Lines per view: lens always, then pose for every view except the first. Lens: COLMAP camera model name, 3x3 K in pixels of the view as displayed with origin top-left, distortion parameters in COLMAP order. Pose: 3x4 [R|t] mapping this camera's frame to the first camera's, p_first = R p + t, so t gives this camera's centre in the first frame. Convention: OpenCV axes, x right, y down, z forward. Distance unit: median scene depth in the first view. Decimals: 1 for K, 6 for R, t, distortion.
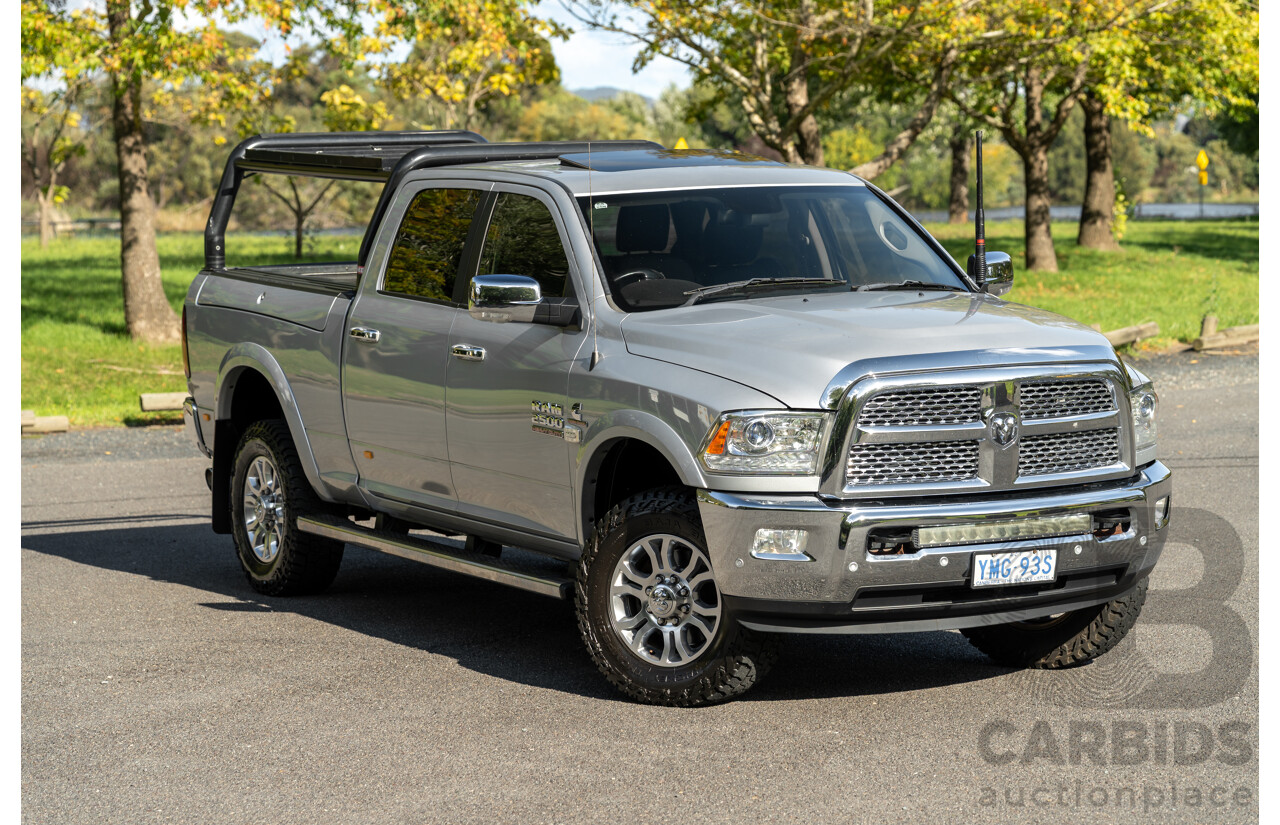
lens RADIAL K [[3465.1, 0, 679.2], [0, 3465.1, 439.4], [0, 0, 1]] dist [0.072717, 1.162201]
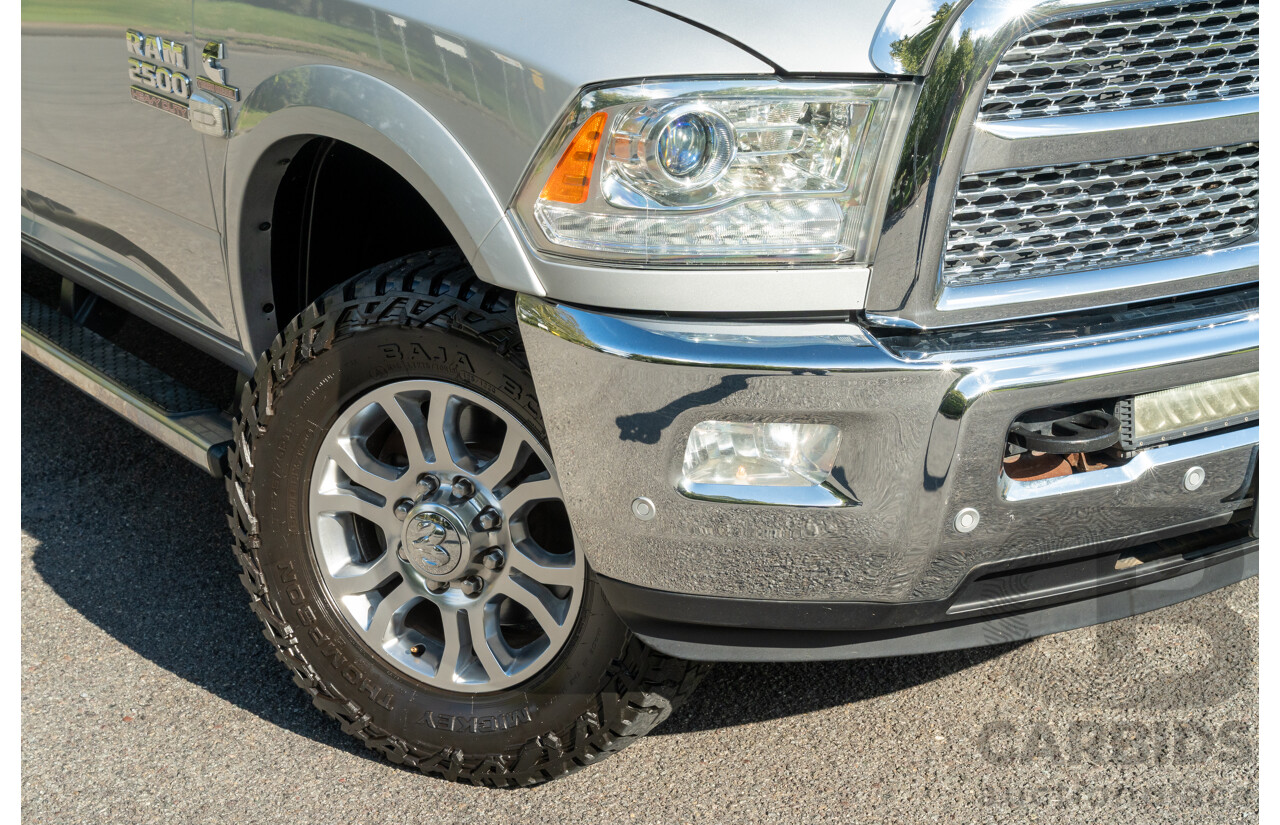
lens RADIAL K [[2064.6, 0, 640.0], [0, 2064.6, 412.5], [0, 0, 1]] dist [0.009692, 0.038511]
pose [[0.995802, -0.040848, 0.081911, -0.000249], [0.022630, 0.976987, 0.212096, -0.019176], [-0.088689, -0.209352, 0.973810, 0.768958]]
